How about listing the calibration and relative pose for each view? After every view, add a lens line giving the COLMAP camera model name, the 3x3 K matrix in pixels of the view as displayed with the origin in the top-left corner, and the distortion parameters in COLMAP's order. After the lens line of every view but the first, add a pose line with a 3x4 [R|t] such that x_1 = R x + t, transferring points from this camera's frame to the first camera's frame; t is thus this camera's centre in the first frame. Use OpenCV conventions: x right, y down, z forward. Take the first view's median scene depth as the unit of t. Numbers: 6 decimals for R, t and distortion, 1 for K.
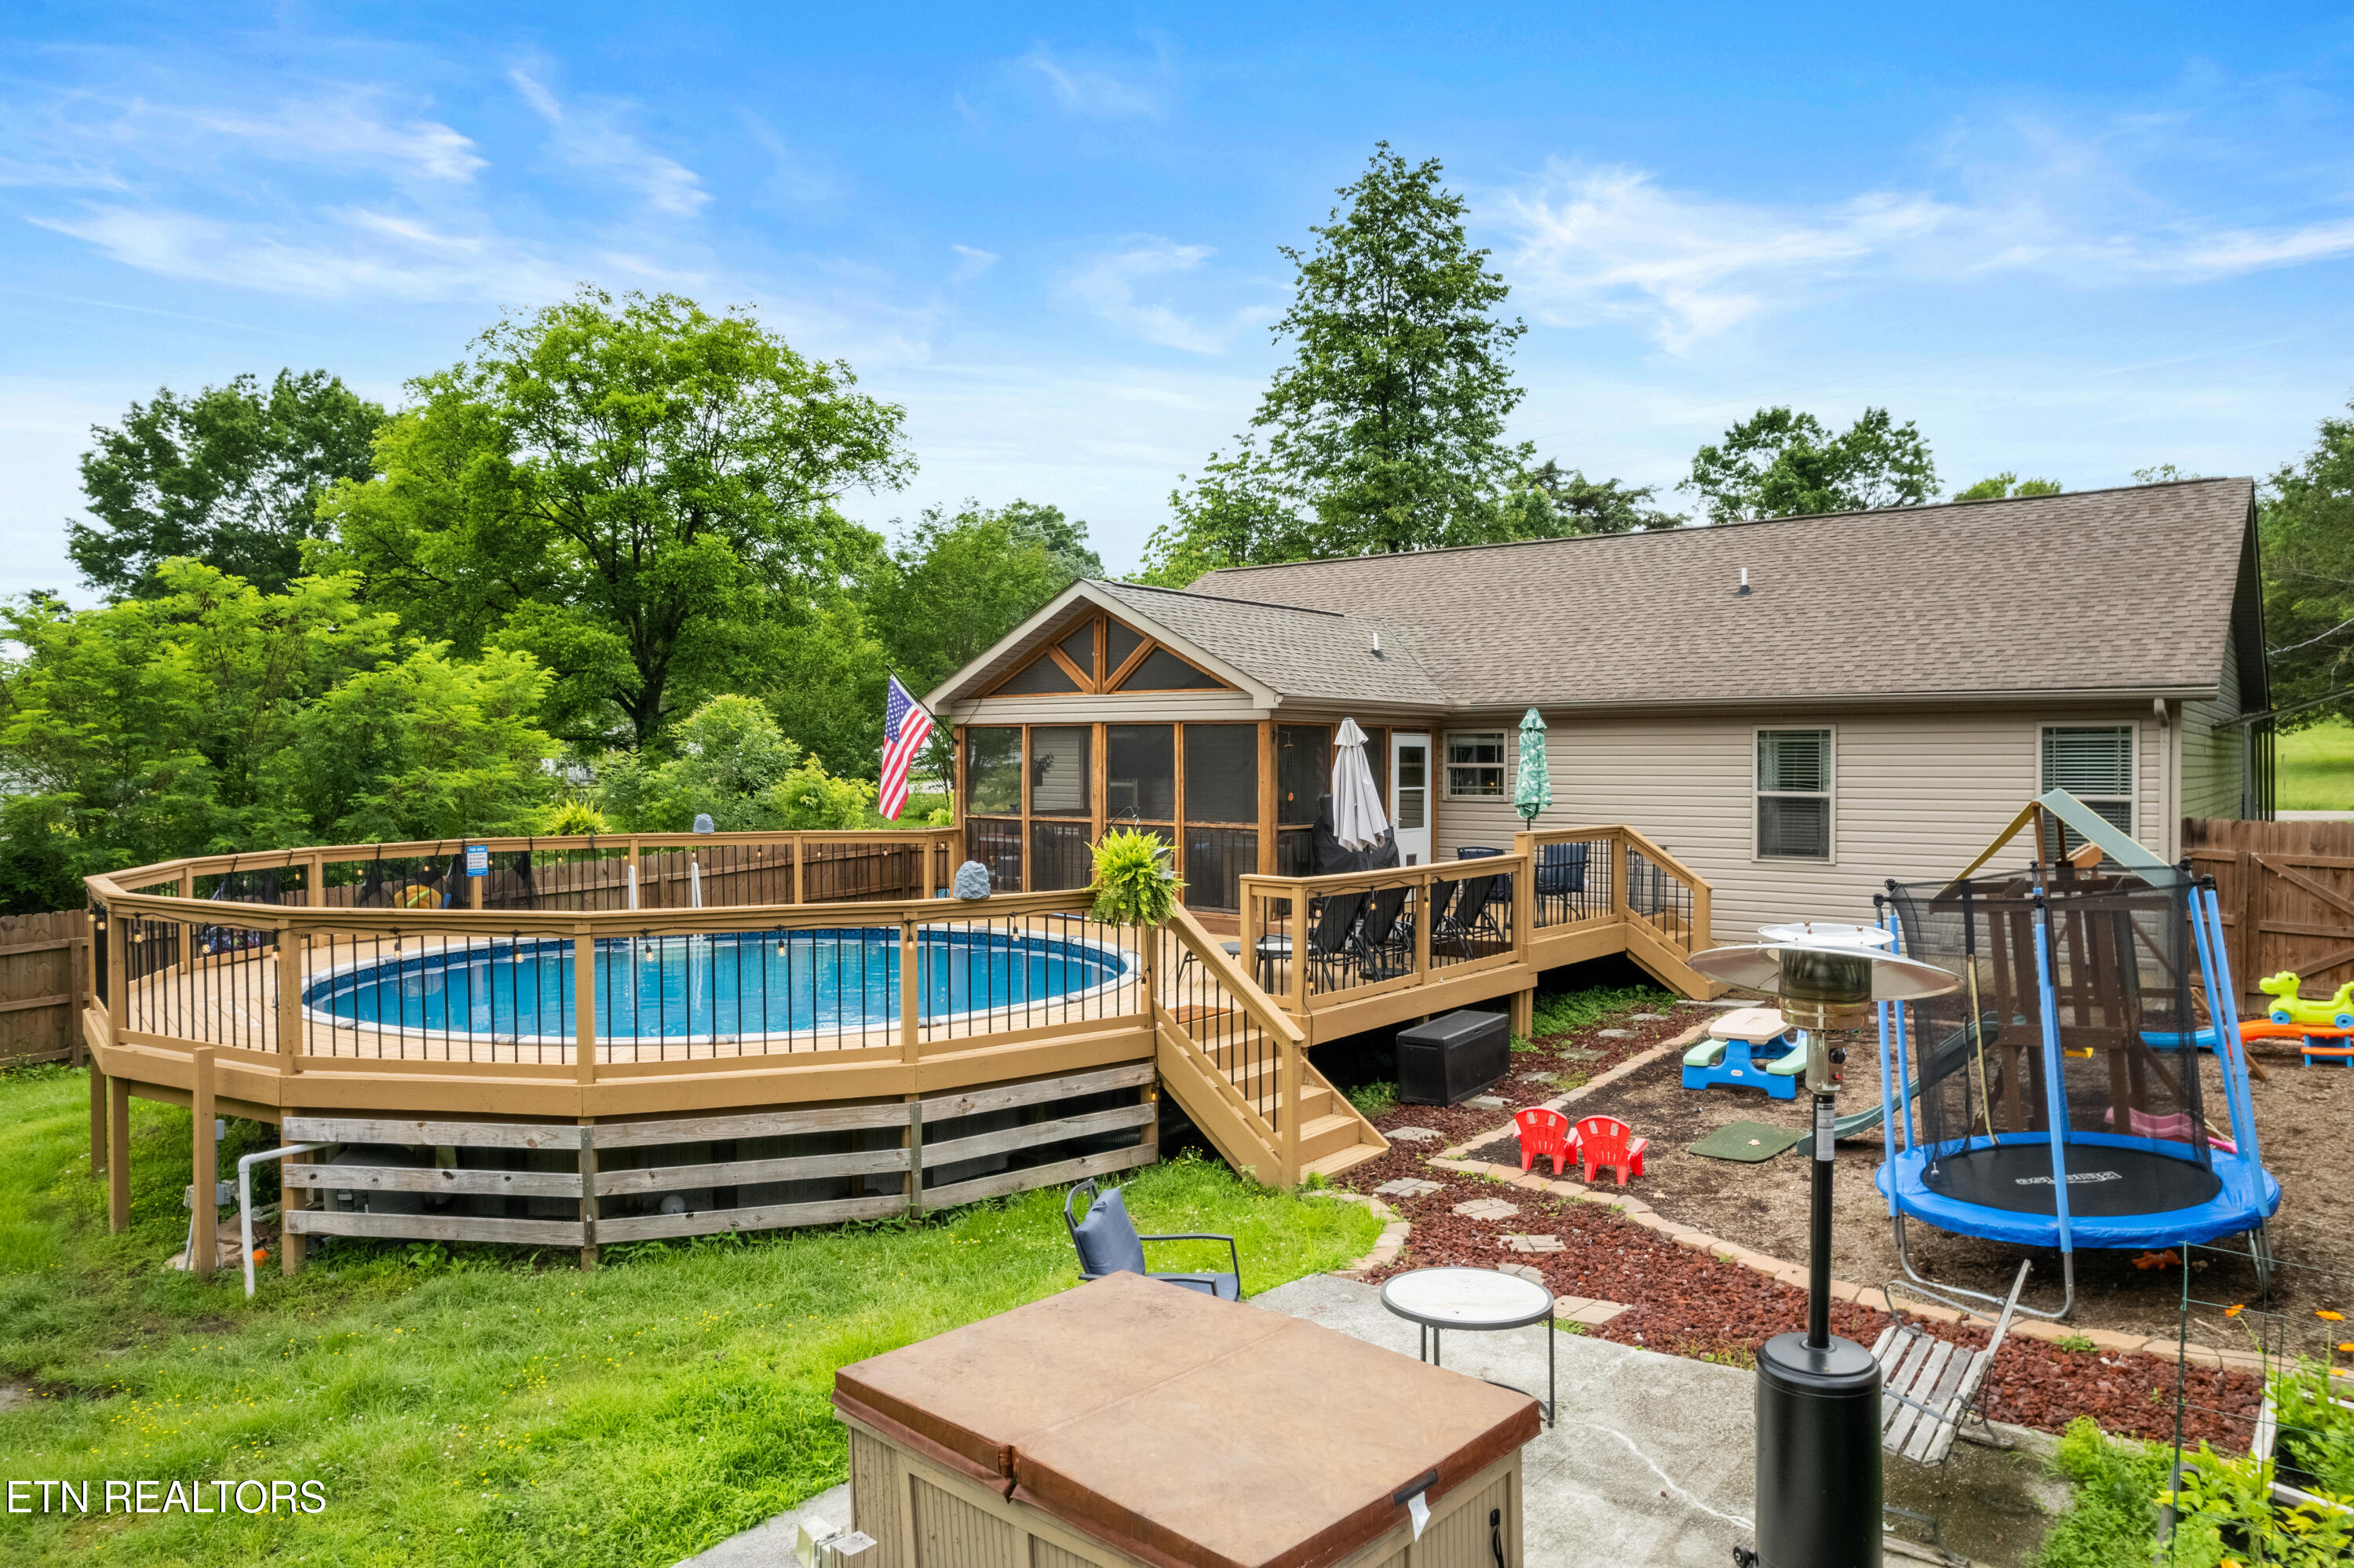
lens RADIAL K [[1550.1, 0, 1091.4], [0, 1550.1, 871.7], [0, 0, 1]] dist [-0.029930, 0.005295]
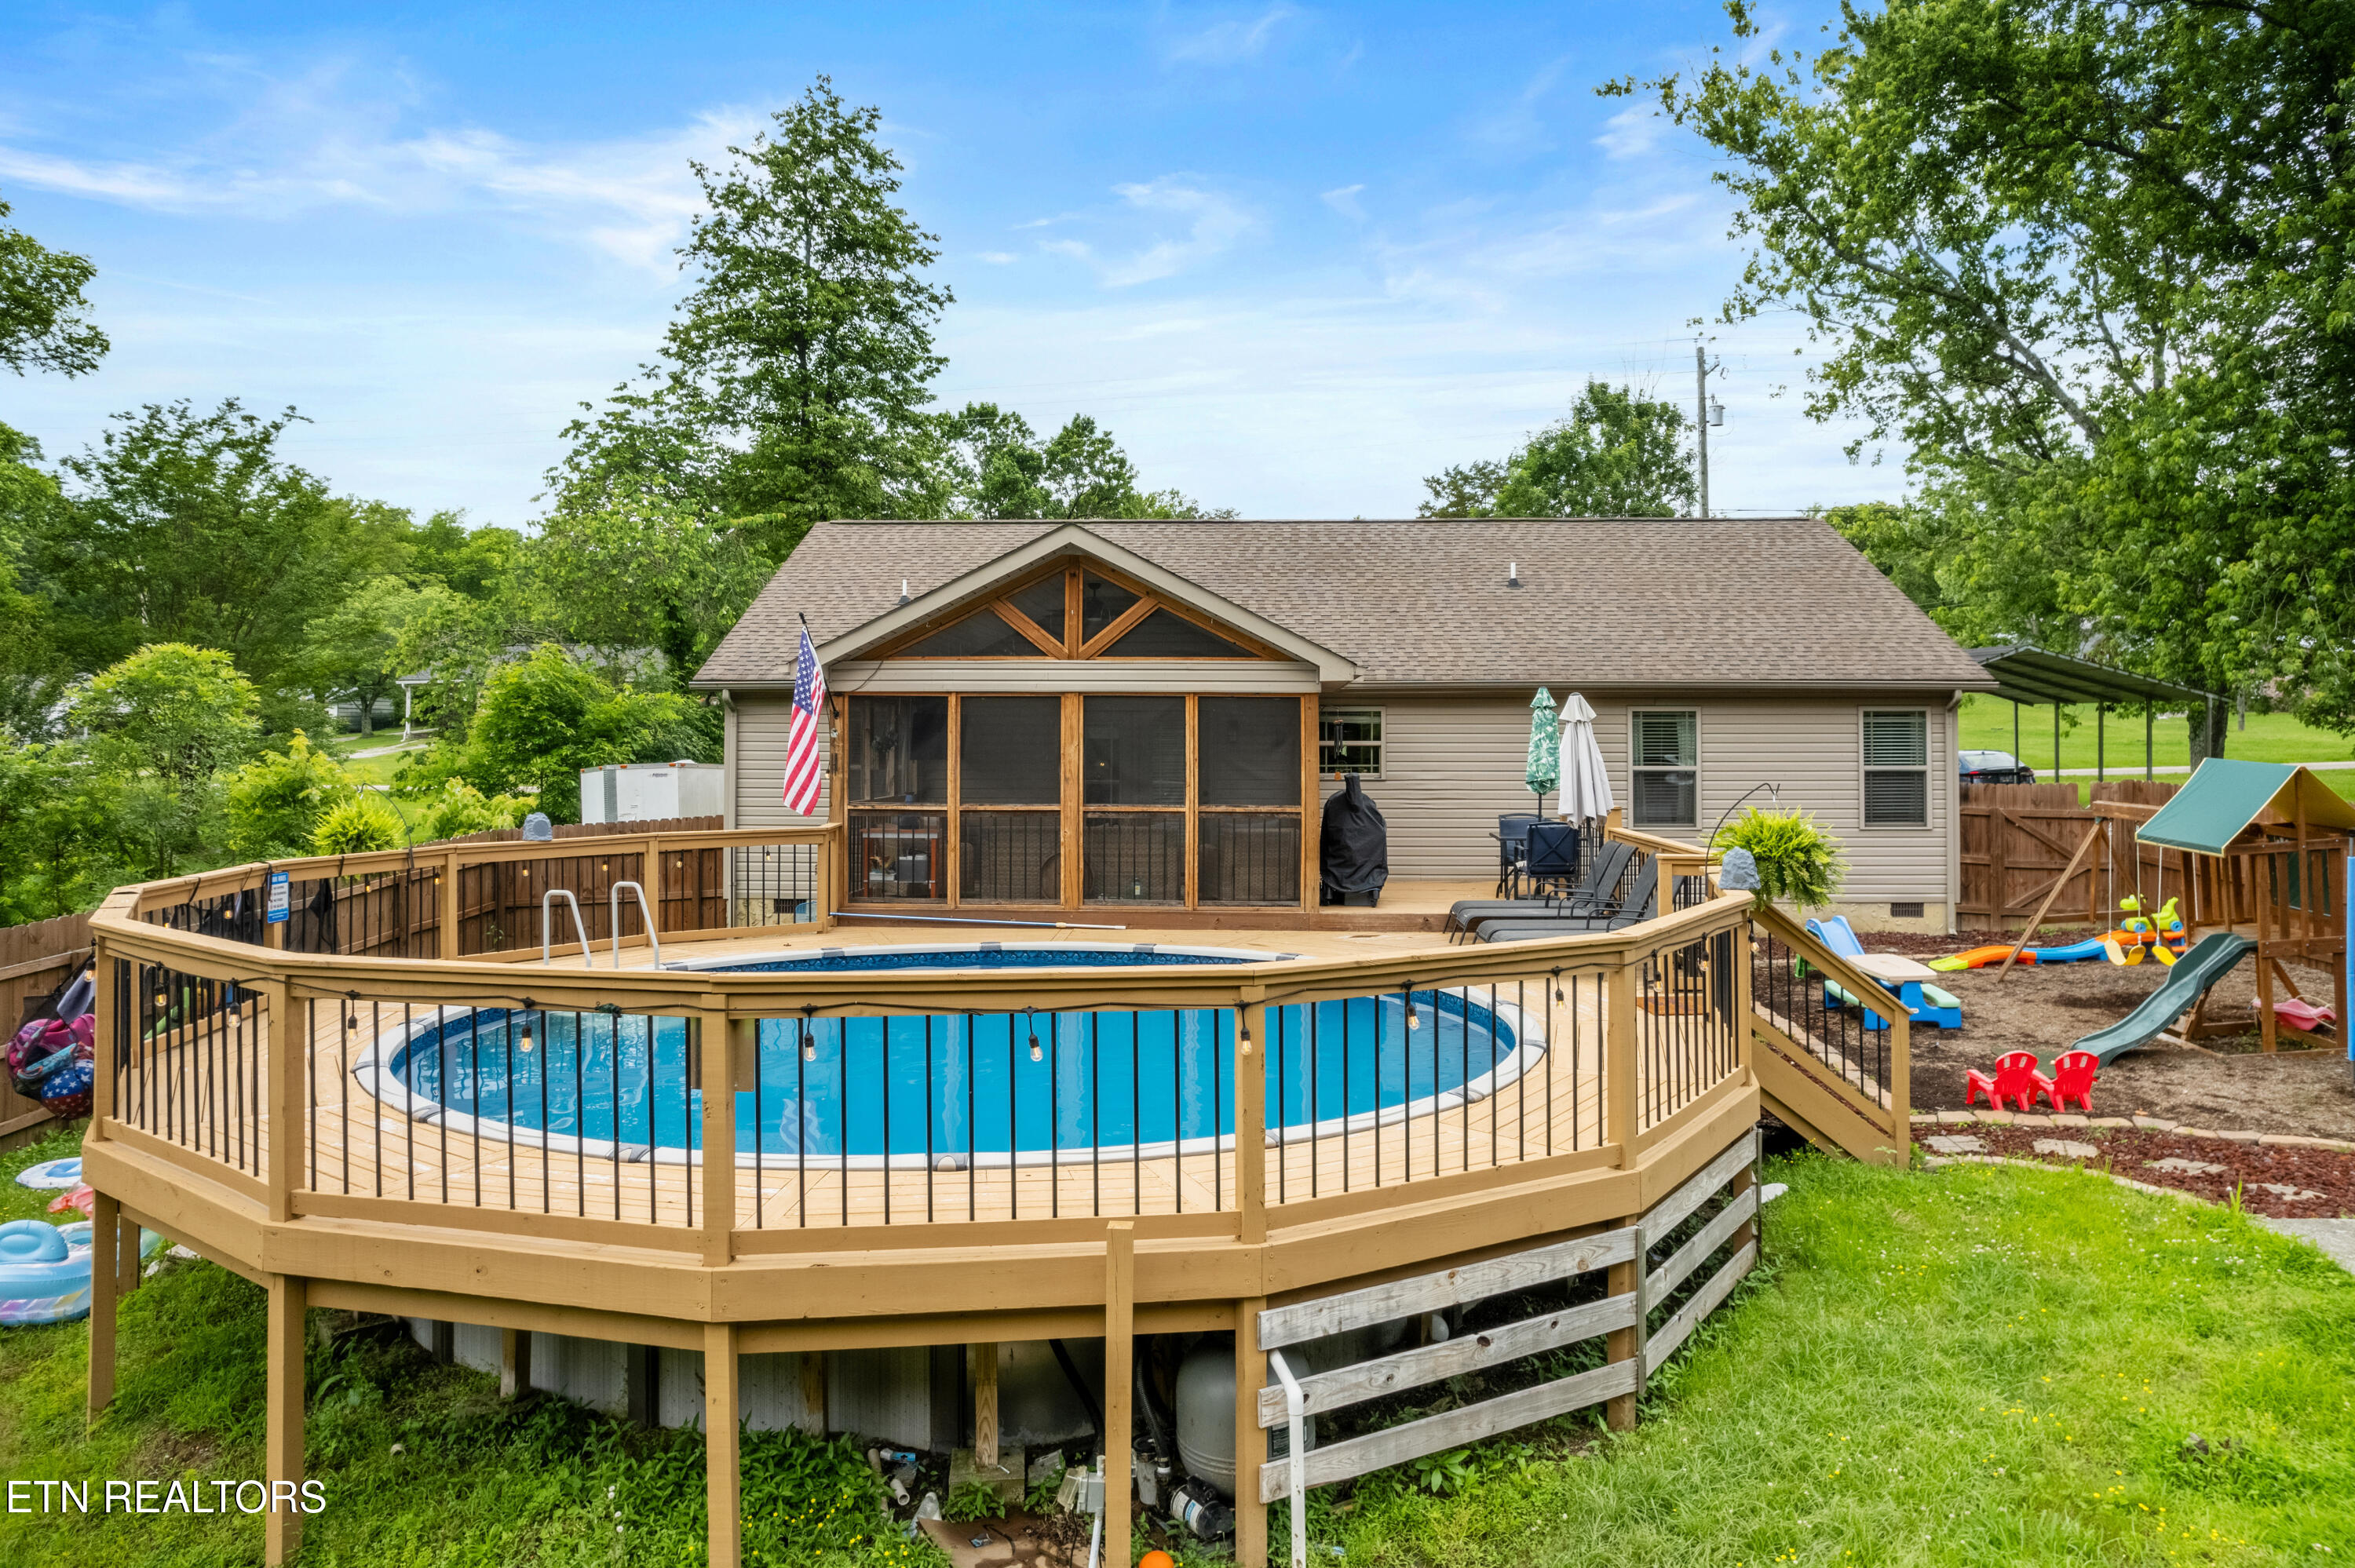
lens RADIAL K [[1610.7, 0, 1177.5], [0, 1610.7, 784.0], [0, 0, 1]] dist [-0.035127, 0.002907]
pose [[0.793471, -0.015094, 0.608421, -0.480291], [0.042561, 0.998621, -0.030733, -0.016247], [-0.607118, 0.050281, 0.793019, 0.259770]]
